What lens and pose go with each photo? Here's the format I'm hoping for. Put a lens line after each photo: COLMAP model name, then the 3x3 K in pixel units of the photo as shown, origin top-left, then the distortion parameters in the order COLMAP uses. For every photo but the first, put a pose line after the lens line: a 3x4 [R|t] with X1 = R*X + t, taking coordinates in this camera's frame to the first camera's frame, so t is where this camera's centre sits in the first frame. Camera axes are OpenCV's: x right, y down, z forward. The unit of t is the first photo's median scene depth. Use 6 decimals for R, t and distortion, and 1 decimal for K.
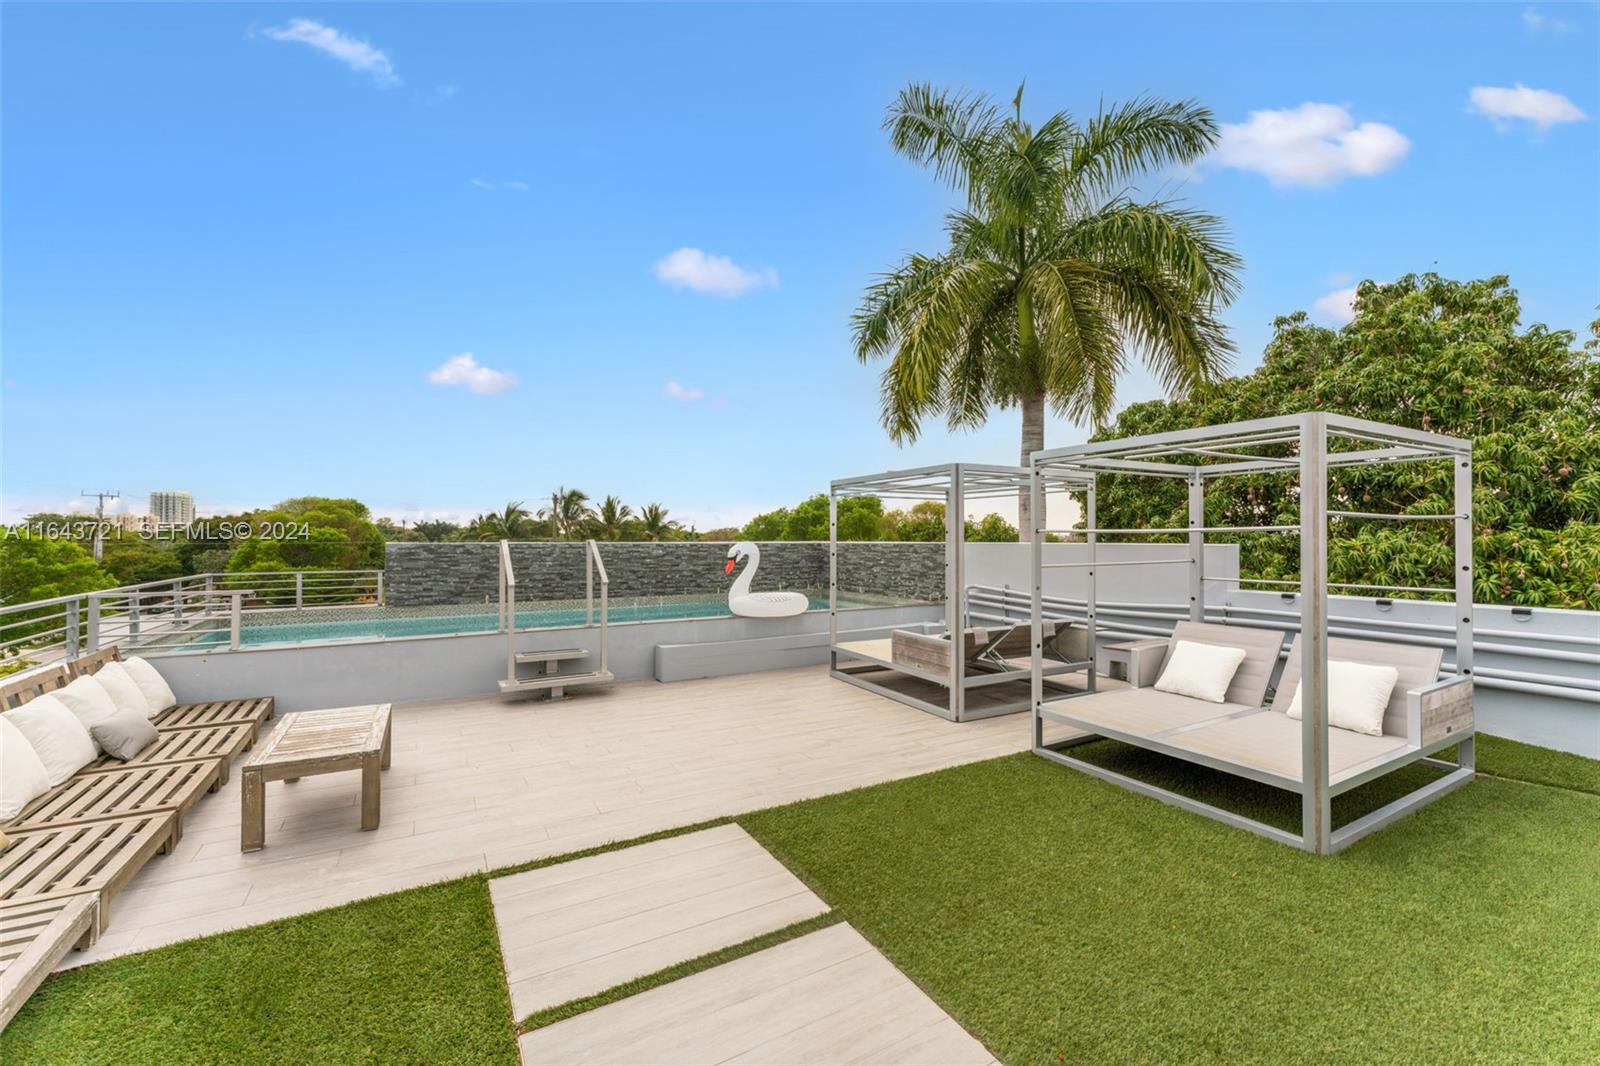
lens RADIAL K [[653.9, 0, 796.7], [0, 653.9, 531.4], [0, 0, 1]] dist [-0.000993, -0.000032]
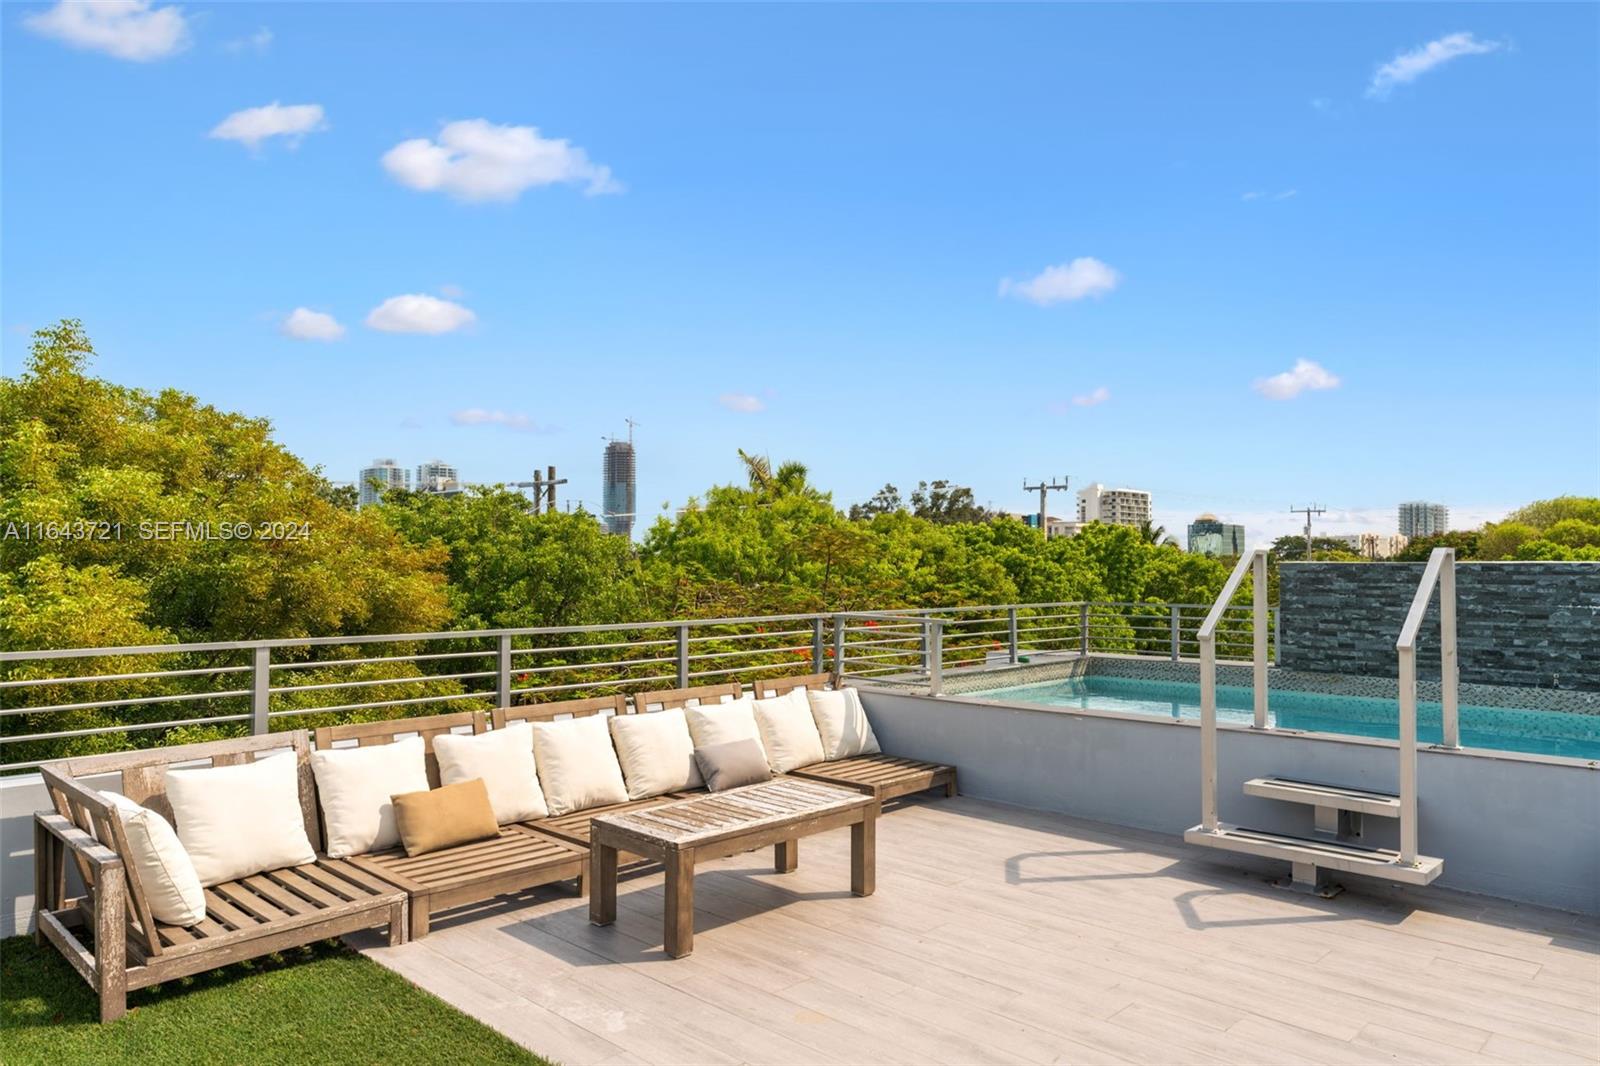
lens RADIAL K [[1092.0, 0, 830.3], [0, 1092.0, 570.7], [0, 0, 1]] dist [-0.002433, -0.000079]
pose [[0.278617, 0.005663, -0.960386, 0.200264], [0.007406, 0.999940, 0.008045, 0.015134], [0.960374, -0.009354, 0.278559, 0.332179]]
